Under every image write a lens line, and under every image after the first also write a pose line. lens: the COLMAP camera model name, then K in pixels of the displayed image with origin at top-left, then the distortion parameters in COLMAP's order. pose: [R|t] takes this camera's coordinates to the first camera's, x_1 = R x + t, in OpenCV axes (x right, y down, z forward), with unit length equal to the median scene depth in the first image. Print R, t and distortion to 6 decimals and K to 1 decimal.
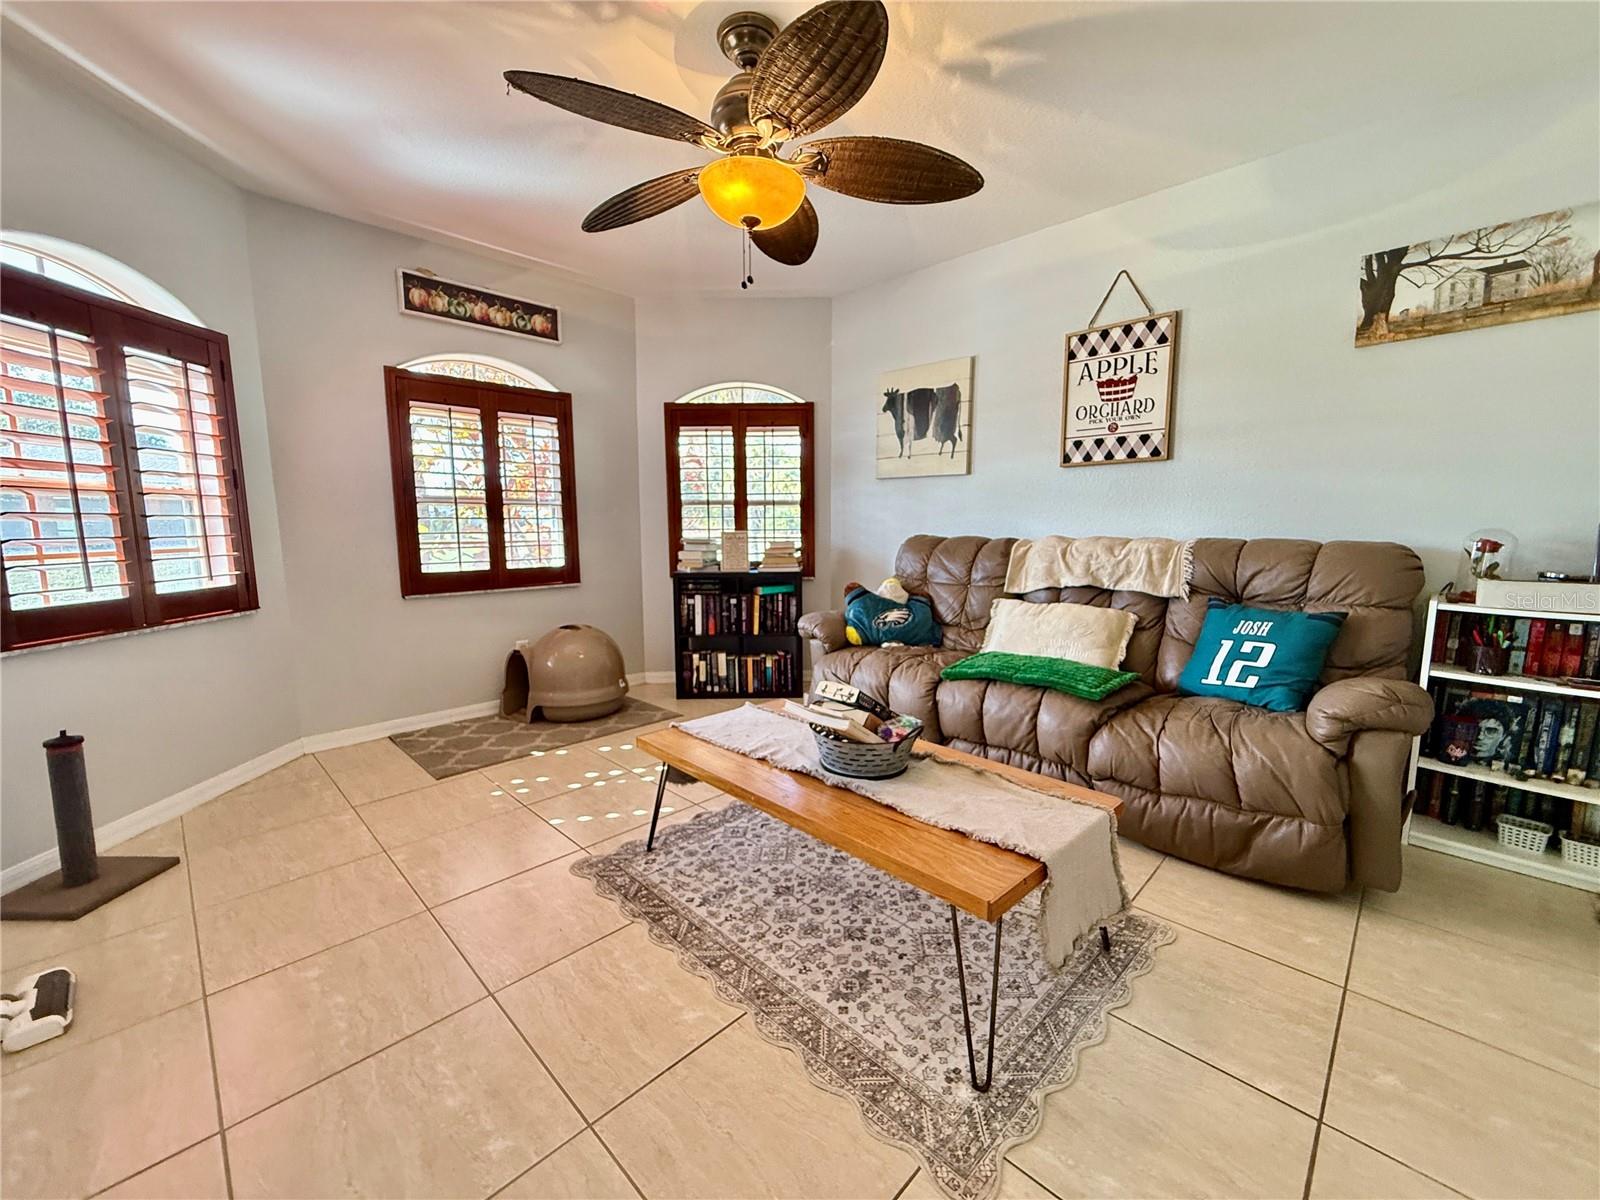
lens RADIAL K [[641.8, 0, 799.2], [0, 641.8, 601.5], [0, 0, 1]] dist [0.000350, 0.000226]
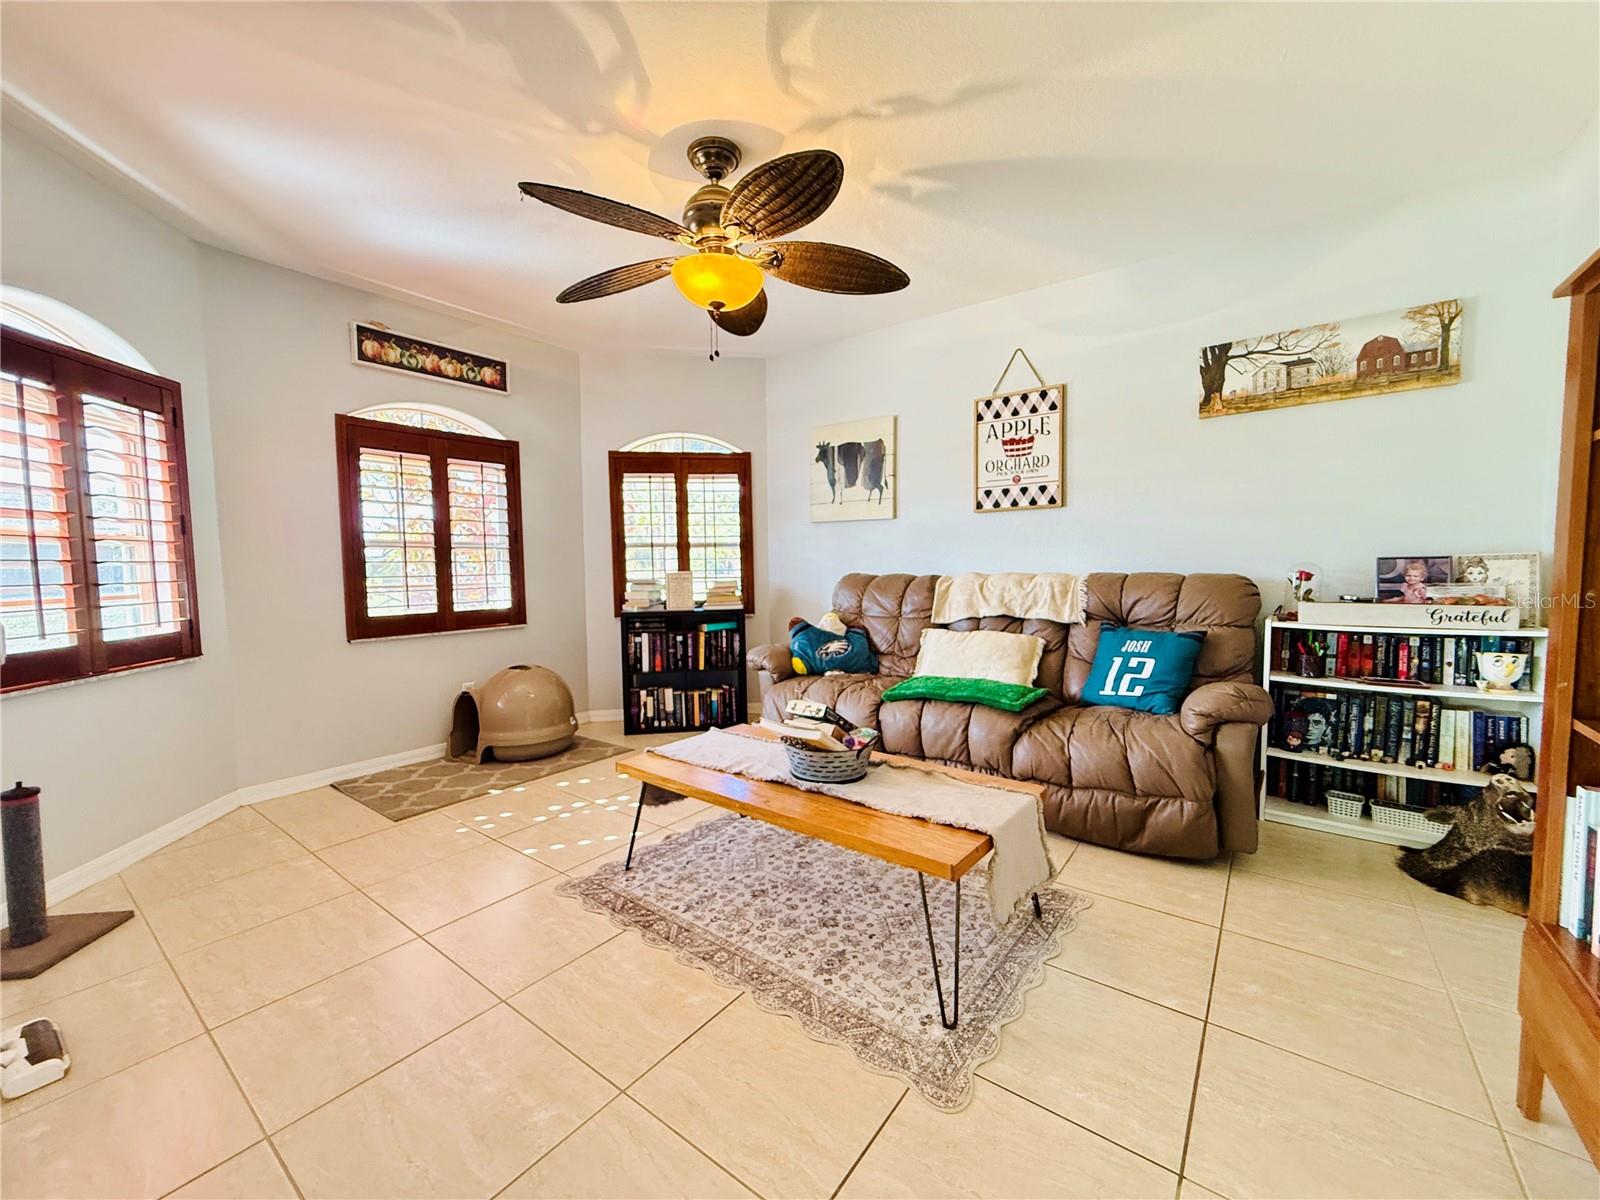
lens RADIAL K [[641.8, 0, 800.2], [0, 641.8, 600.9], [0, 0, 1]] dist [0.000350, 0.000226]
pose [[0.990986, -0.017486, 0.132820, -0.080117], [0.025918, 0.997738, -0.062021, 0.015460], [-0.131435, 0.064905, 0.989198, -0.117605]]
